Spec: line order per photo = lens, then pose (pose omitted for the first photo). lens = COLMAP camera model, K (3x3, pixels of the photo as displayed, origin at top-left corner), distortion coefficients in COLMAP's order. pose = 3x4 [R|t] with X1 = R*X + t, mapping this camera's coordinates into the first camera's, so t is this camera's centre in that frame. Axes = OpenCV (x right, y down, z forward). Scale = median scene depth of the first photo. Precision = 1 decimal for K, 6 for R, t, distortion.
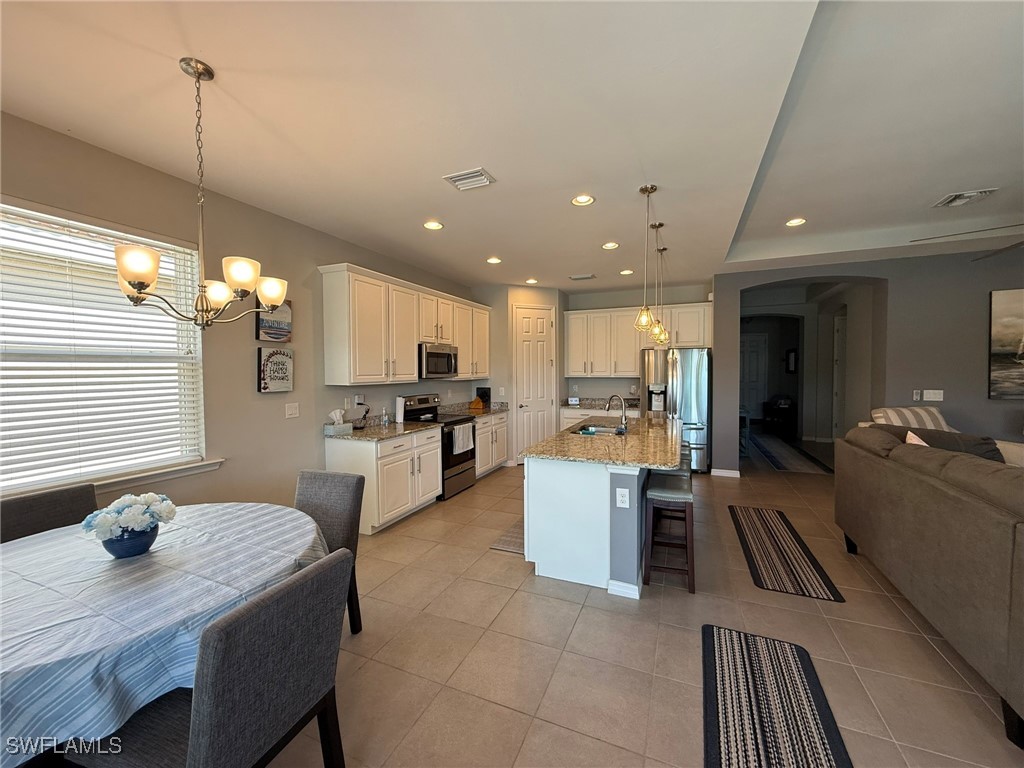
lens RADIAL K [[407.8, 0, 509.5], [0, 407.8, 382.3], [0, 0, 1]] dist [-0.000809, 0.000295]
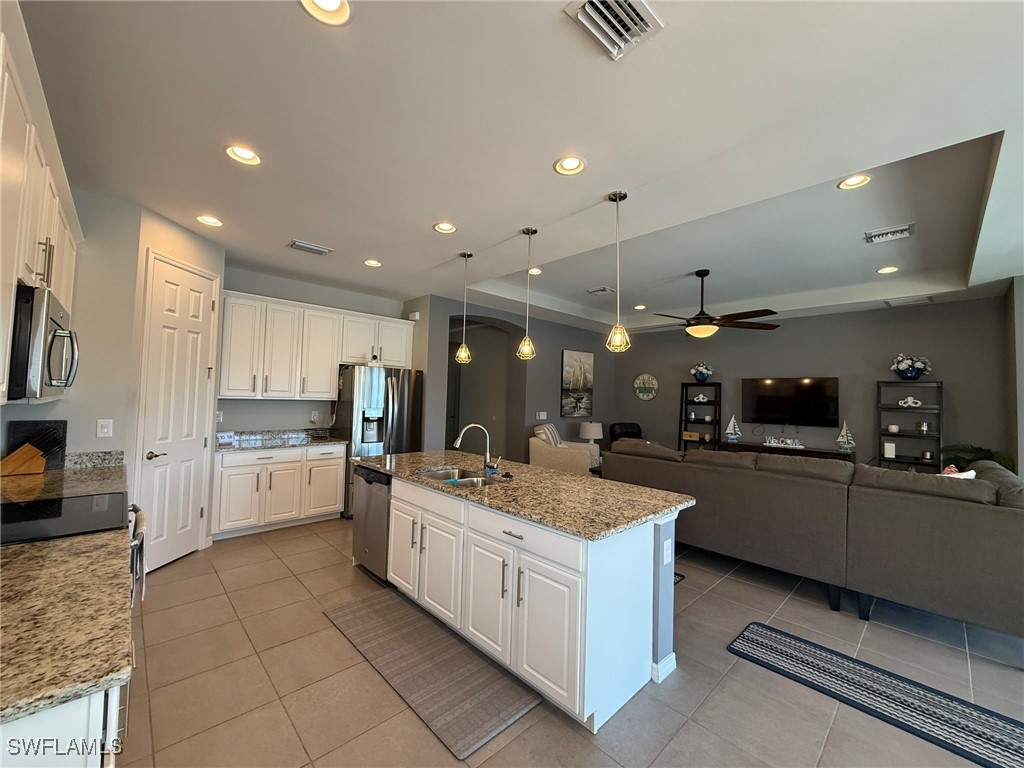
lens RADIAL K [[407.8, 0, 509.5], [0, 407.8, 382.3], [0, 0, 1]] dist [-0.000809, 0.000295]
pose [[0.392423, 0.051594, 0.918337, -0.337582], [-0.003060, 0.998493, -0.054790, -0.006278], [-0.919780, 0.018691, 0.391990, 0.524082]]
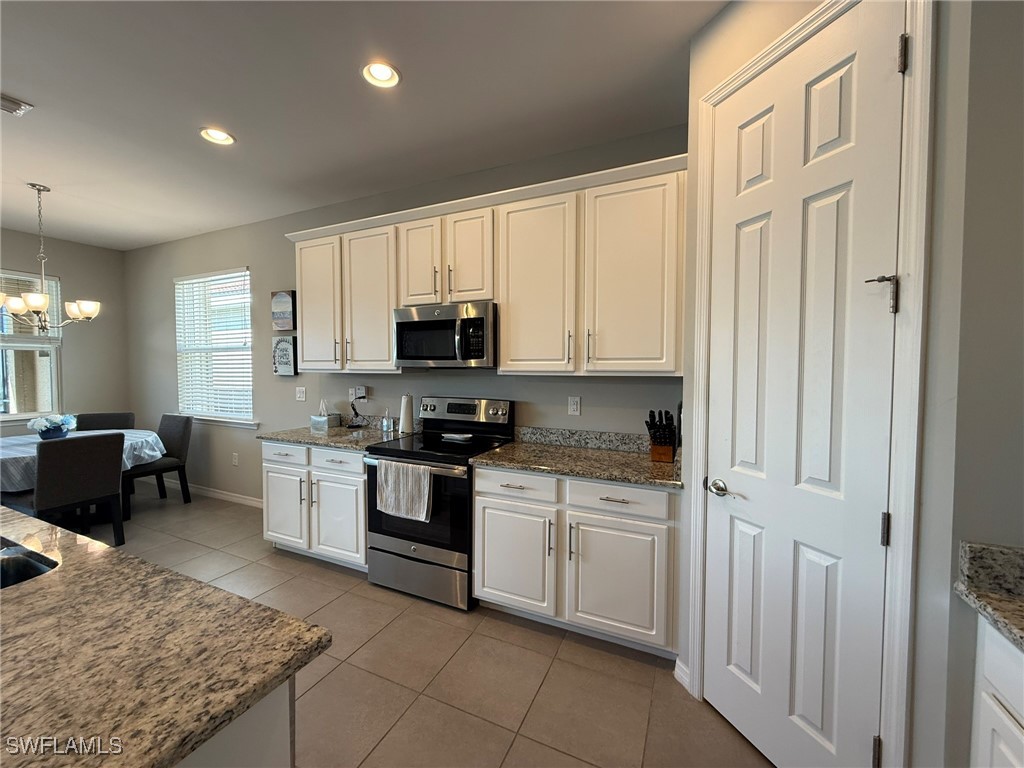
lens RADIAL K [[407.8, 0, 509.5], [0, 407.8, 382.3], [0, 0, 1]] dist [-0.000809, 0.000295]
pose [[-0.027063, 0.046103, -0.998570, 0.367975], [-0.032611, 0.998363, 0.046977, -0.020783], [0.999102, 0.033836, -0.025515, 1.132000]]
